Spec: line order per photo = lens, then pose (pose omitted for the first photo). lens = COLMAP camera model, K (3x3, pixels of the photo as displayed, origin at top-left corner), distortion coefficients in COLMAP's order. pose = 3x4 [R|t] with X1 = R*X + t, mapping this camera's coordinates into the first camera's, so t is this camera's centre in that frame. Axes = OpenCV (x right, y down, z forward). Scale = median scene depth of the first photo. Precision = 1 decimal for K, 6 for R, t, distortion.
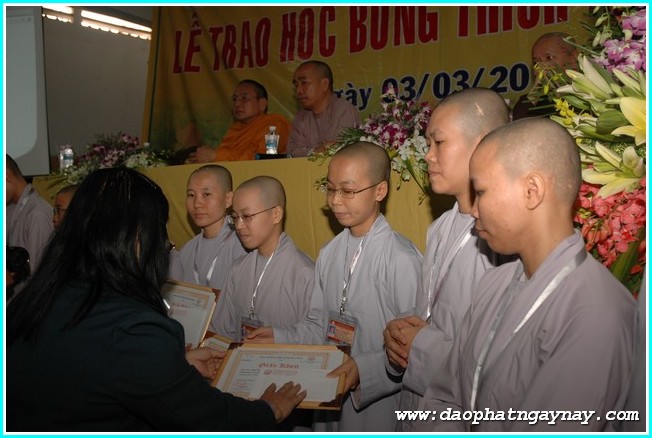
lens RADIAL K [[622.7, 0, 326.1], [0, 622.7, 217.1], [0, 0, 1]] dist [-0.062576, 0.117050]
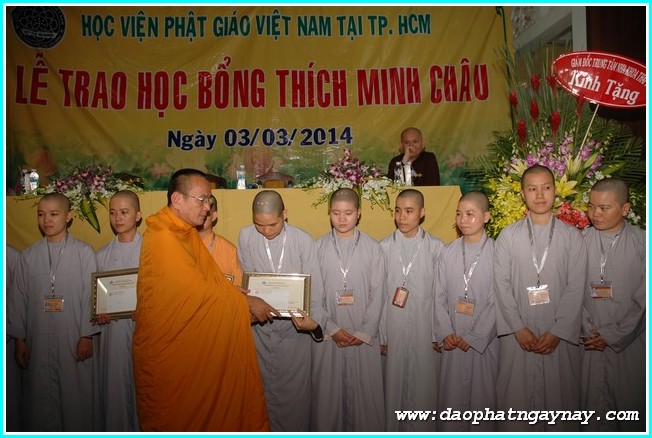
lens RADIAL K [[495.8, 0, 320.4], [0, 495.8, 217.7], [0, 0, 1]] dist [-0.160324, 0.183932]
pose [[0.813562, -0.013089, 0.581330, -0.426431], [0.020578, 0.999768, -0.006289, -0.008242], [-0.581113, 0.017079, 0.813643, -0.042026]]
